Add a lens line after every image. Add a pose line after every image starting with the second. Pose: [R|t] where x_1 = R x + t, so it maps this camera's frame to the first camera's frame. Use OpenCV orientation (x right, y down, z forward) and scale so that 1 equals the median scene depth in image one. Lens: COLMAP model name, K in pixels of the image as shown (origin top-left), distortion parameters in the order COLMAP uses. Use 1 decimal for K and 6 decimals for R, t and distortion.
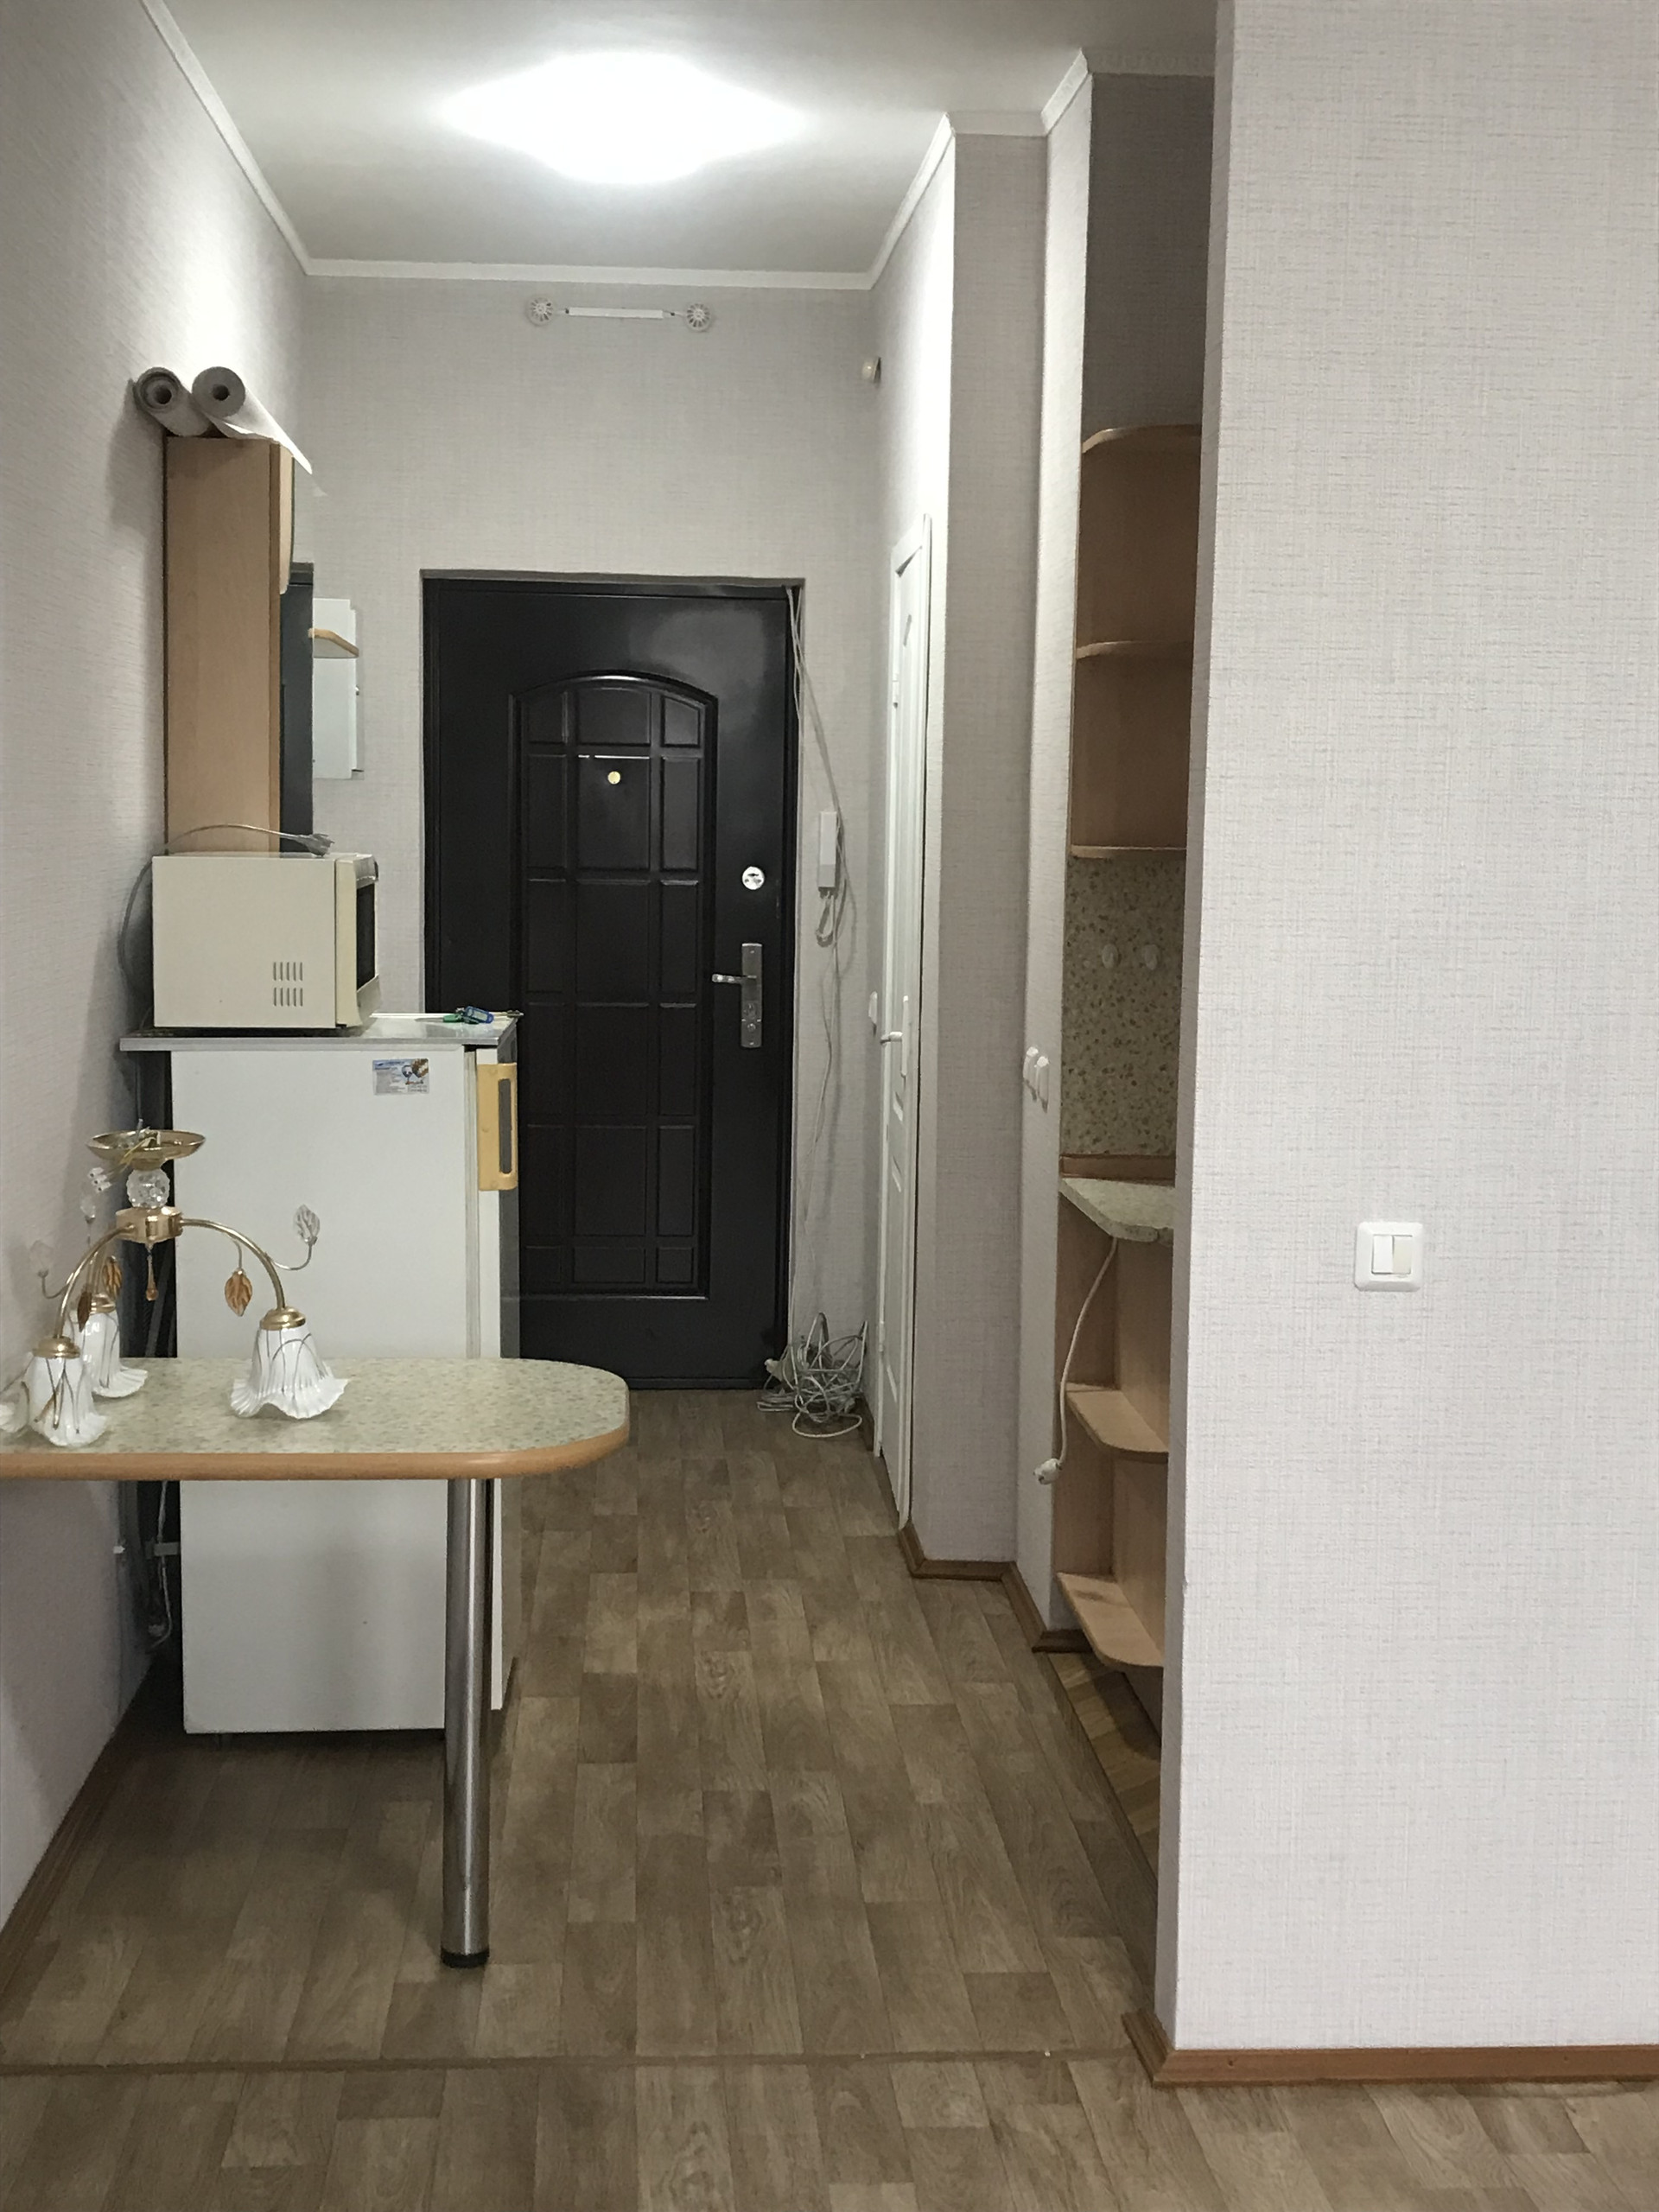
lens RADIAL K [[2771.1, 0, 825.0], [0, 2771.1, 1112.3], [0, 0, 1]] dist [0.101512, -0.358861]
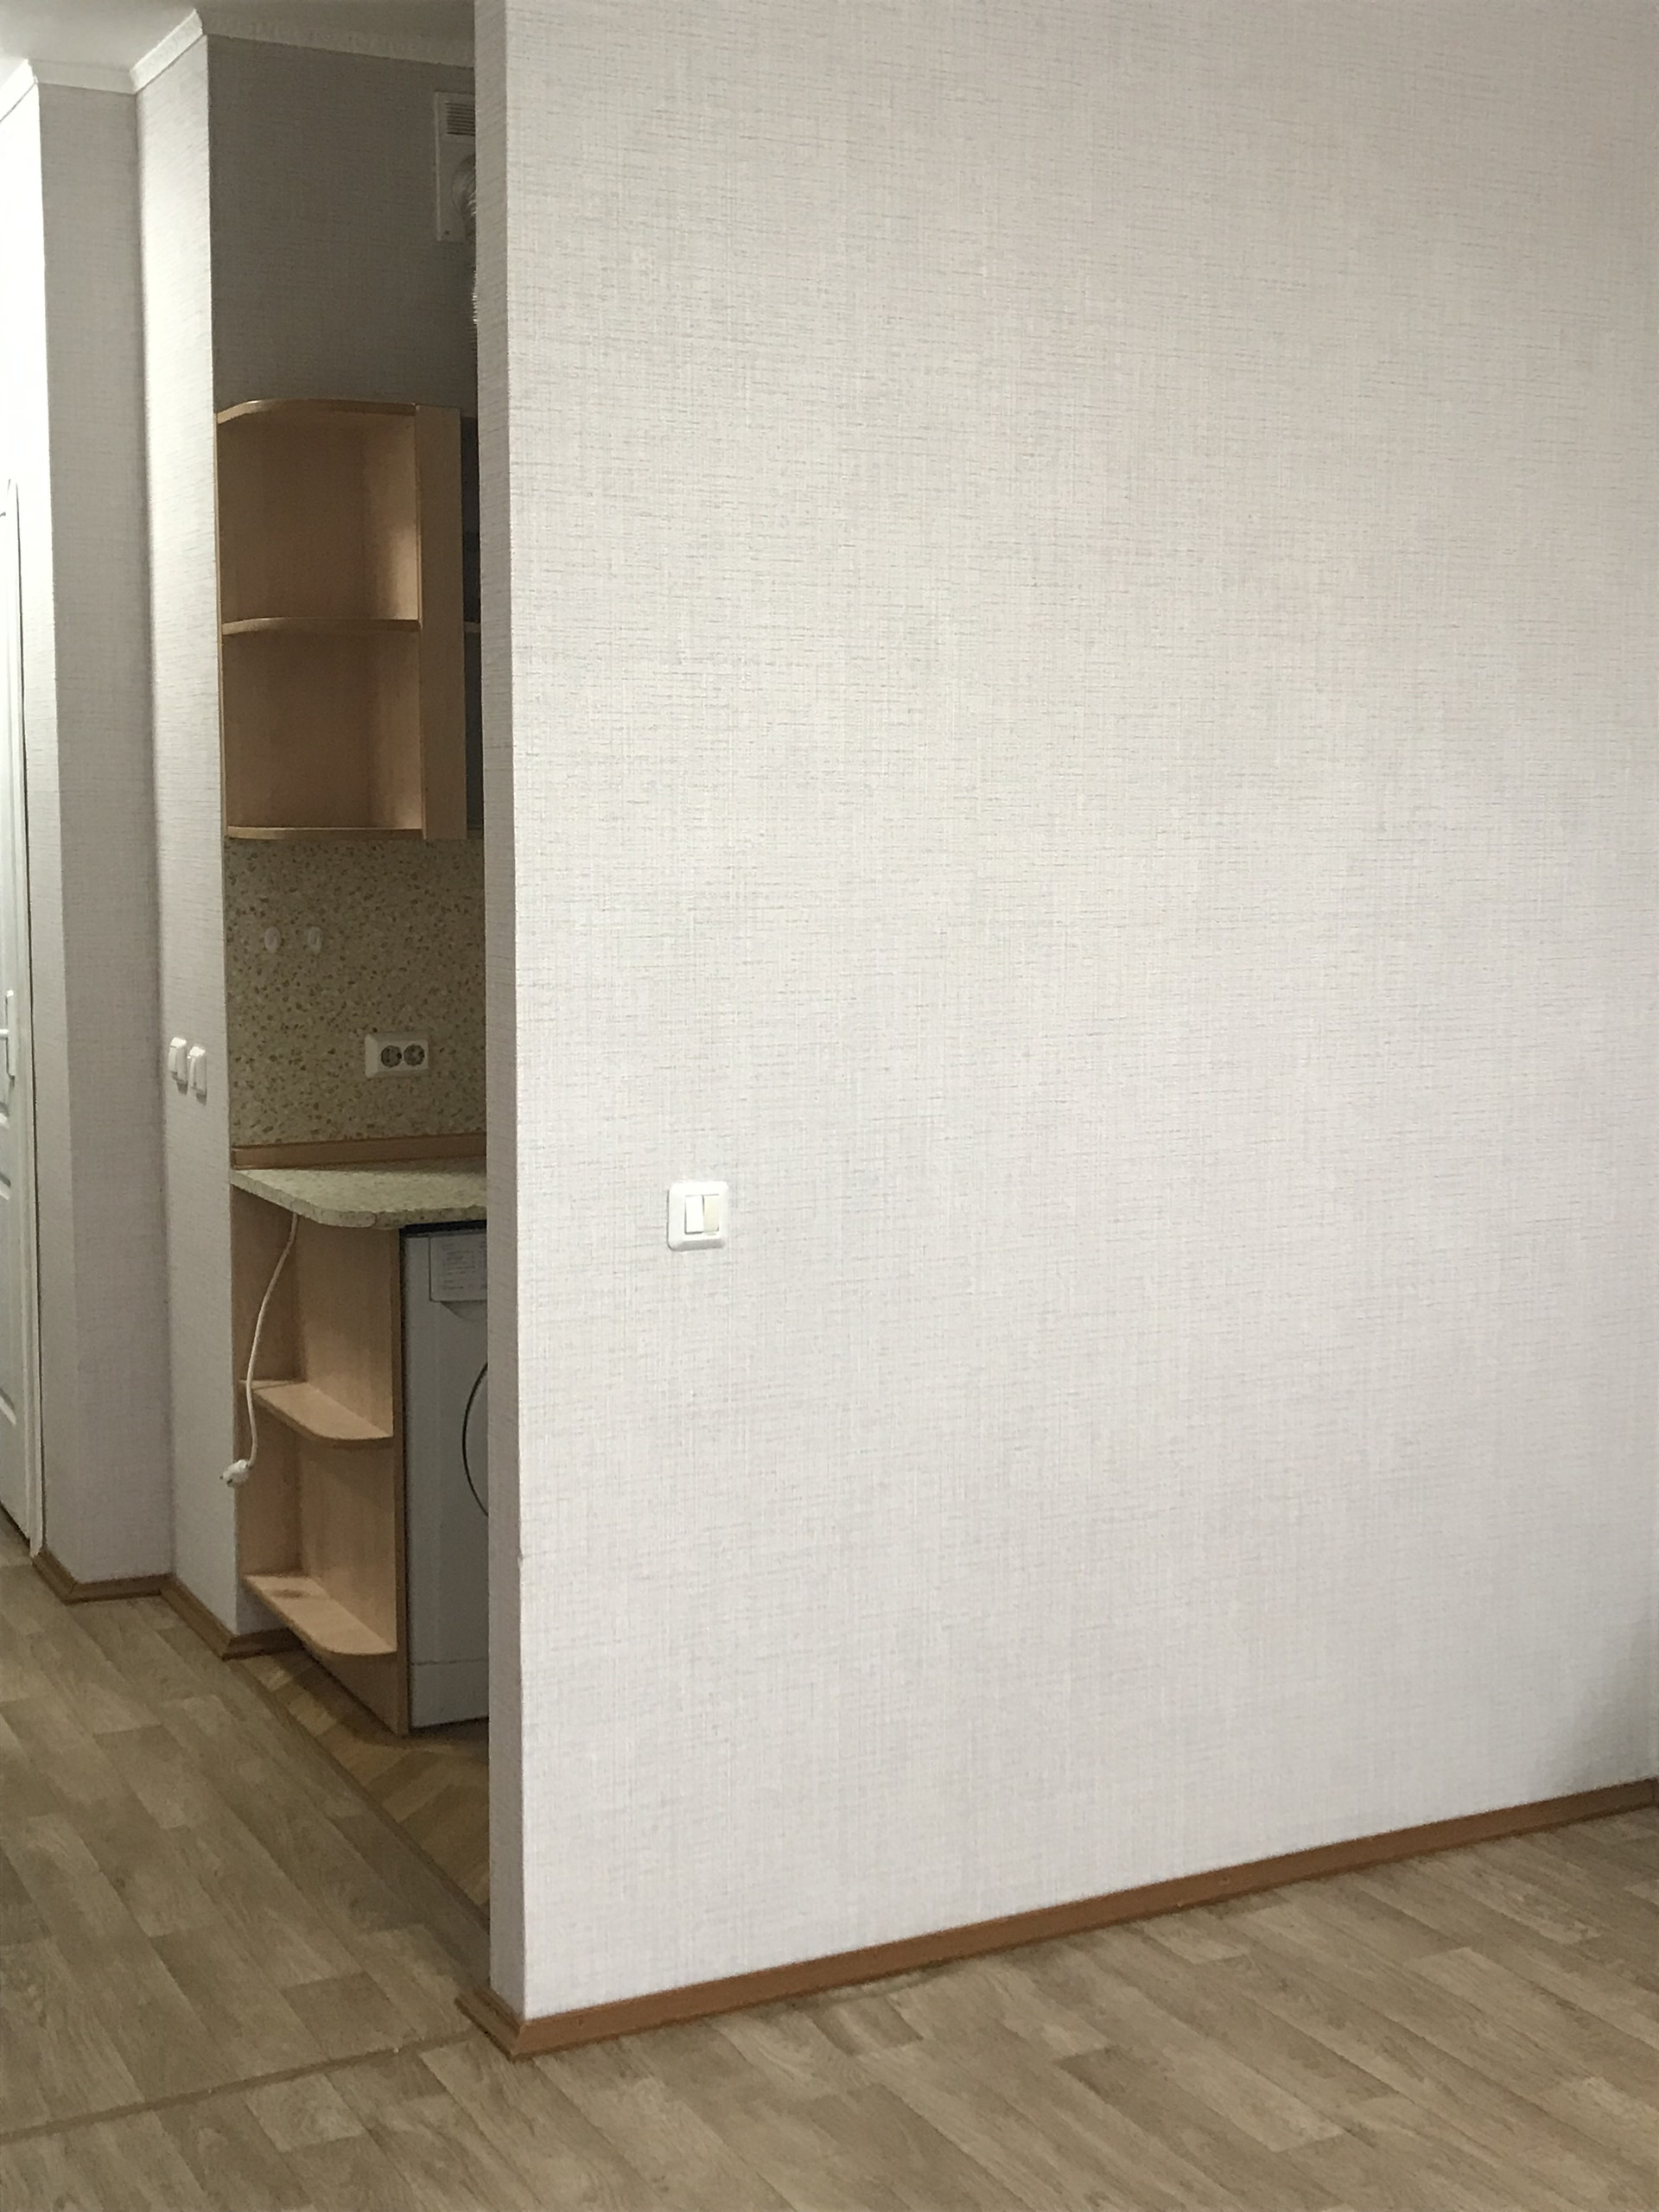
lens RADIAL K [[2776.1, 0, 829.5], [0, 2776.1, 1106.0], [0, 0, 1]] dist [0.127617, -0.425065]
pose [[0.909995, -0.058446, 0.410478, -0.169368], [0.057398, 0.998240, 0.014889, -0.001677], [-0.410626, 0.010012, 0.911749, 0.031019]]
